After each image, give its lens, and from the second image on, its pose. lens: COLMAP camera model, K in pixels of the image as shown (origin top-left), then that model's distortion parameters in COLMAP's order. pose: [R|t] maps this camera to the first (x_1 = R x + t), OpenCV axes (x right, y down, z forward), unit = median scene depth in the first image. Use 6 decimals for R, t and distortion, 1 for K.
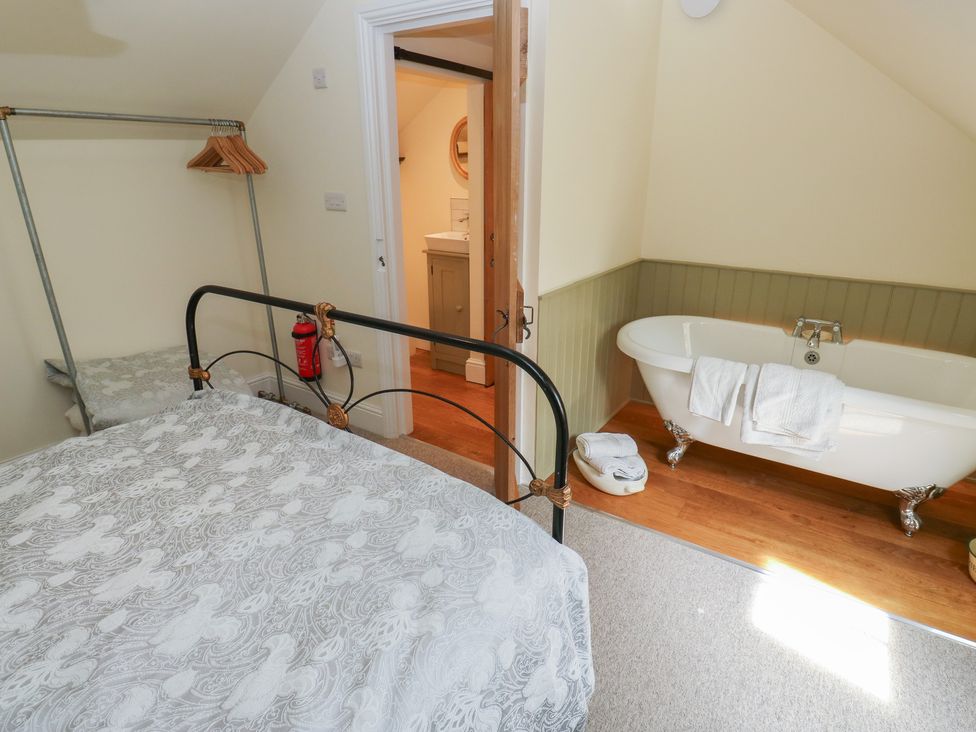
lens RADIAL K [[546.9, 0, 489.0], [0, 546.9, 361.4], [0, 0, 1]] dist [-0.009159, -0.002480]
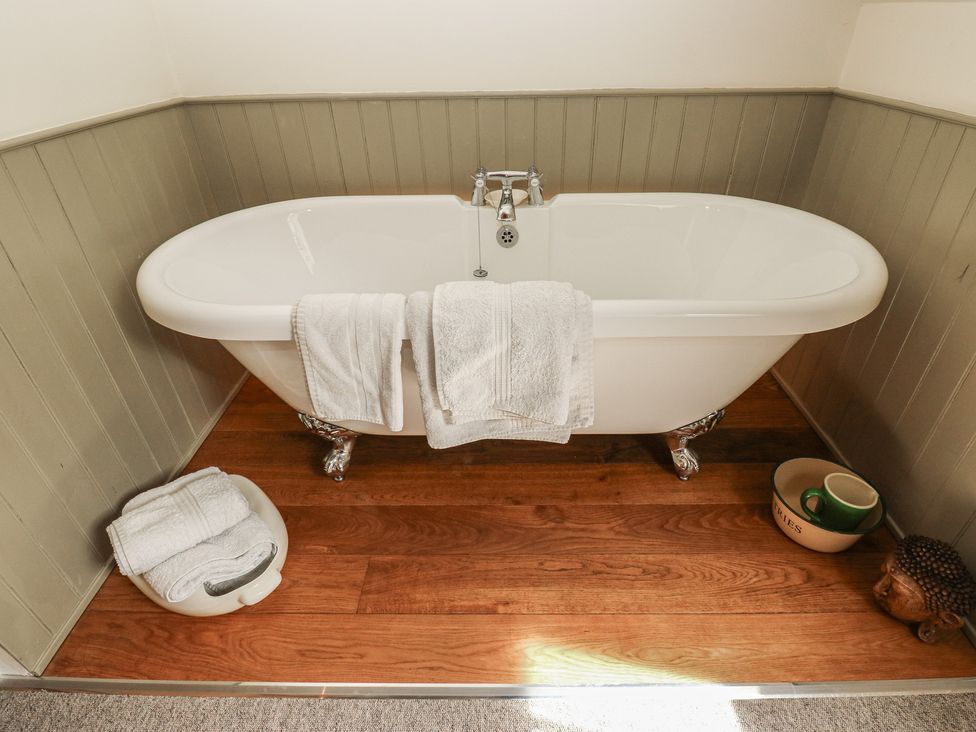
lens RADIAL K [[546.9, 0, 488.4], [0, 546.9, 365.3], [0, 0, 1]] dist [-0.009159, -0.002480]
pose [[0.840950, -0.305080, 0.446911, 0.299877], [0.202299, 0.943277, 0.263255, -0.042936], [-0.501875, -0.130975, 0.854966, 0.547547]]
